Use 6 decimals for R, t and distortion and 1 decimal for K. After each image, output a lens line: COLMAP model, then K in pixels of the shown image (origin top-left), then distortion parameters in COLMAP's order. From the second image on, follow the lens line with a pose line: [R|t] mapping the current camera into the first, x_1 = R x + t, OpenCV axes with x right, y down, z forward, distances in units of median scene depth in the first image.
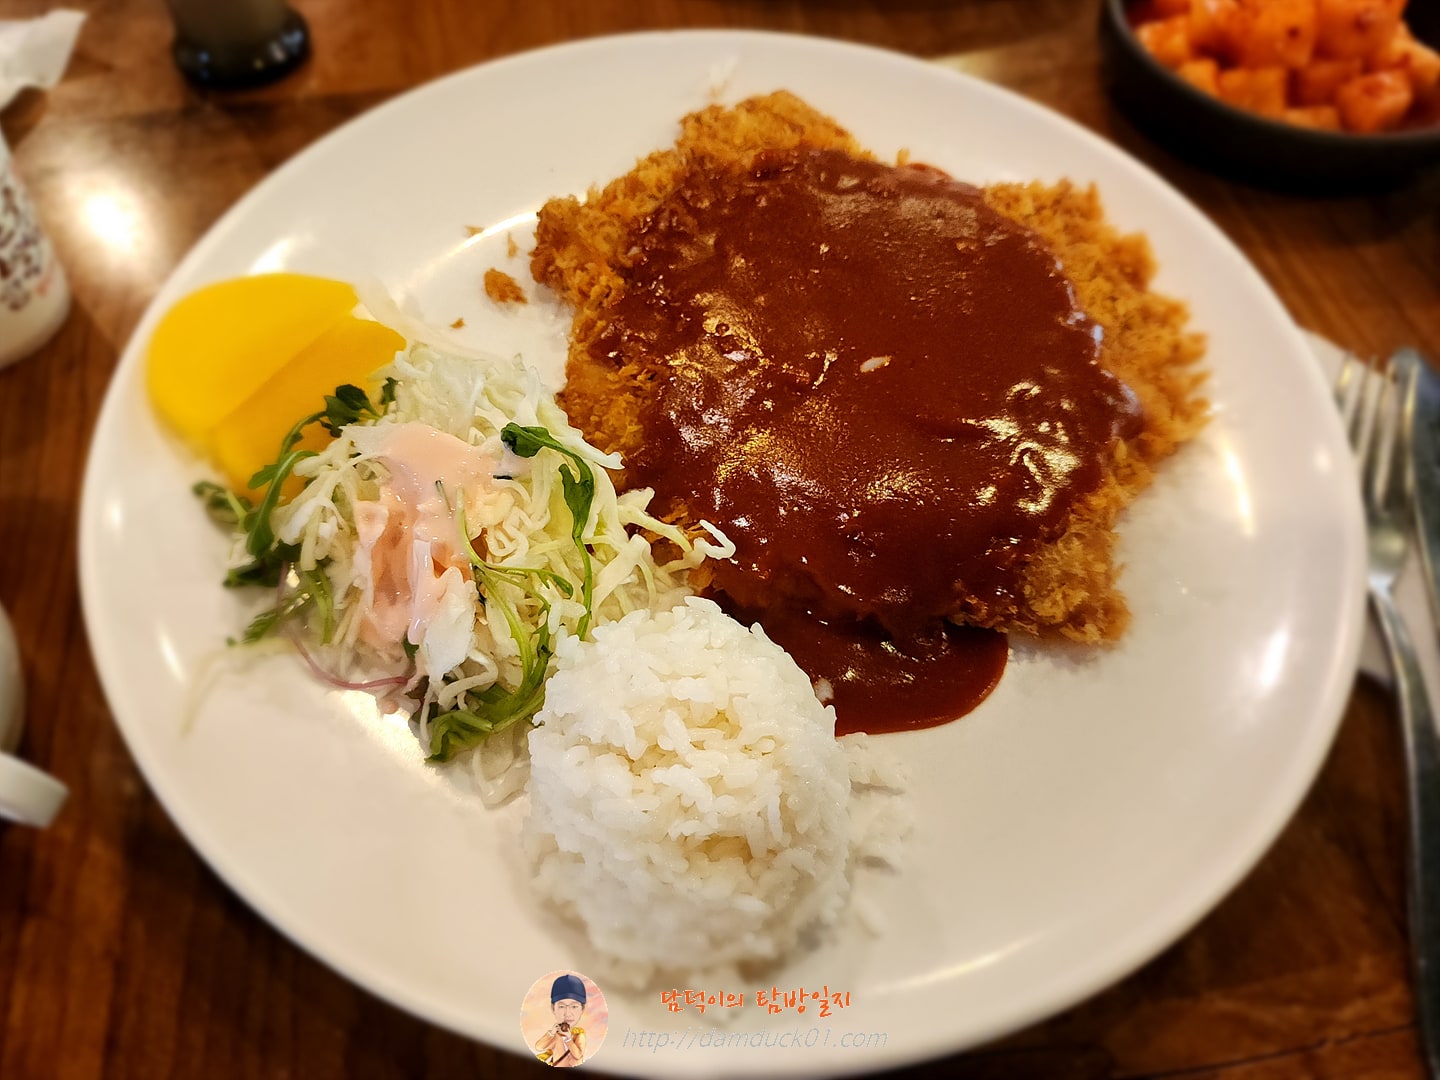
lens RADIAL K [[1081.3, 0, 720.0], [0, 1081.3, 540.0], [0, 0, 1]] dist [0.026245, -0.027266]
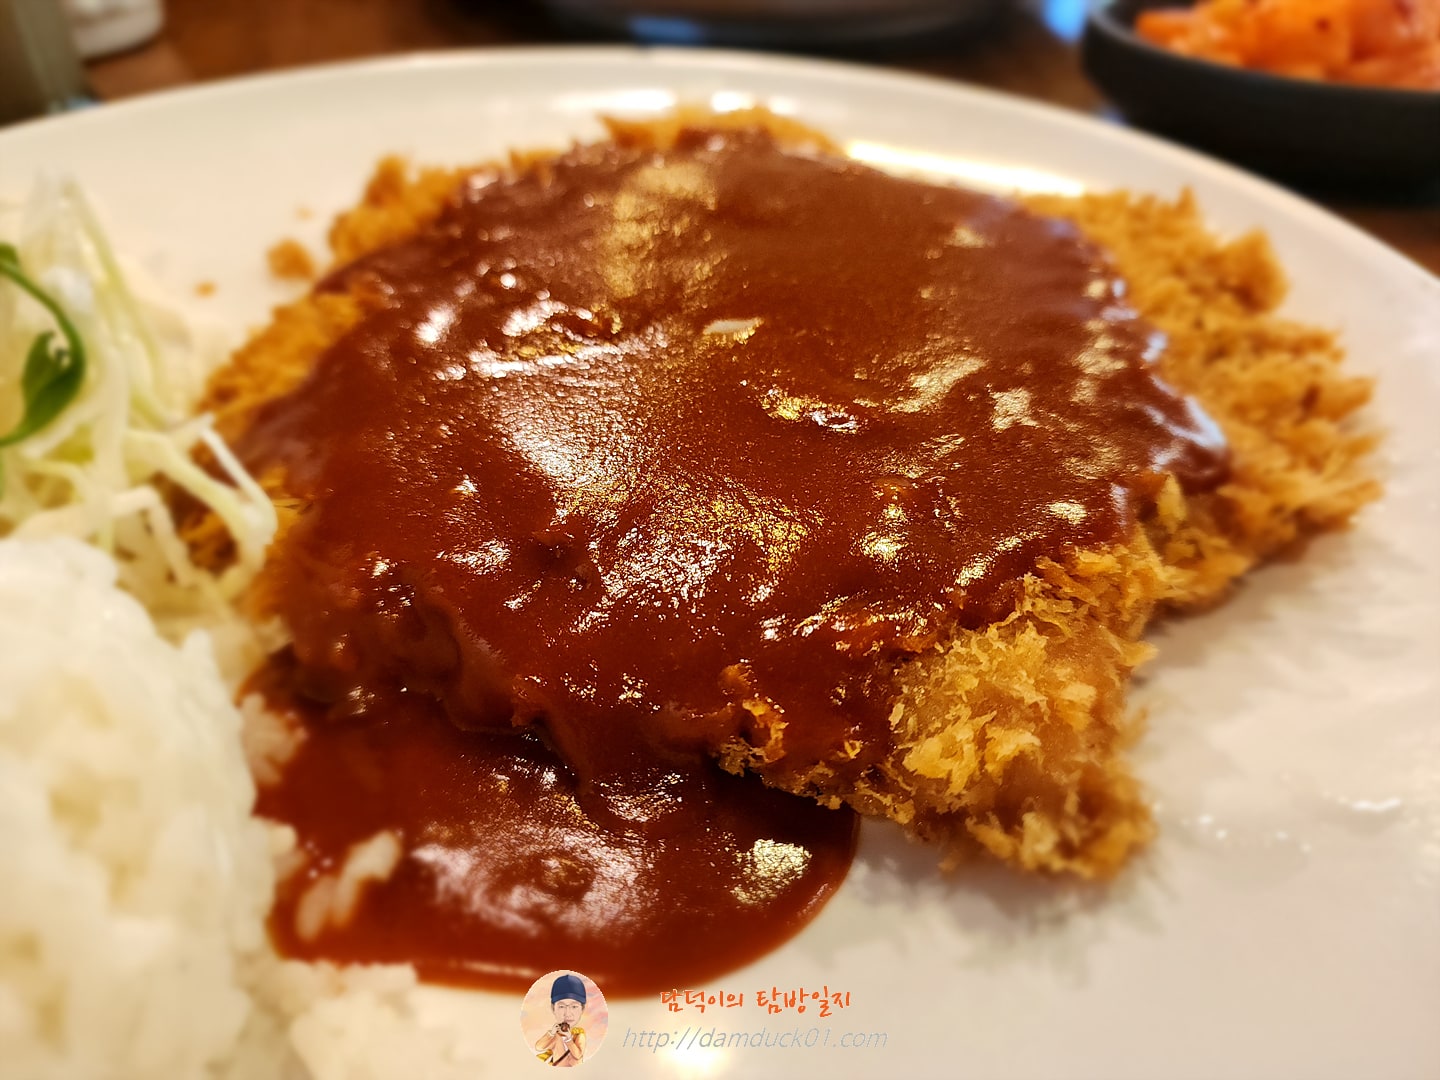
lens RADIAL K [[1081.3, 0, 720.0], [0, 1081.3, 540.0], [0, 0, 1]] dist [0.026245, -0.027266]
pose [[0.973109, 0.130485, -0.189823, 0.276894], [-0.184451, 0.935025, -0.302829, 0.119842], [0.137975, 0.329699, 0.933949, 0.546041]]
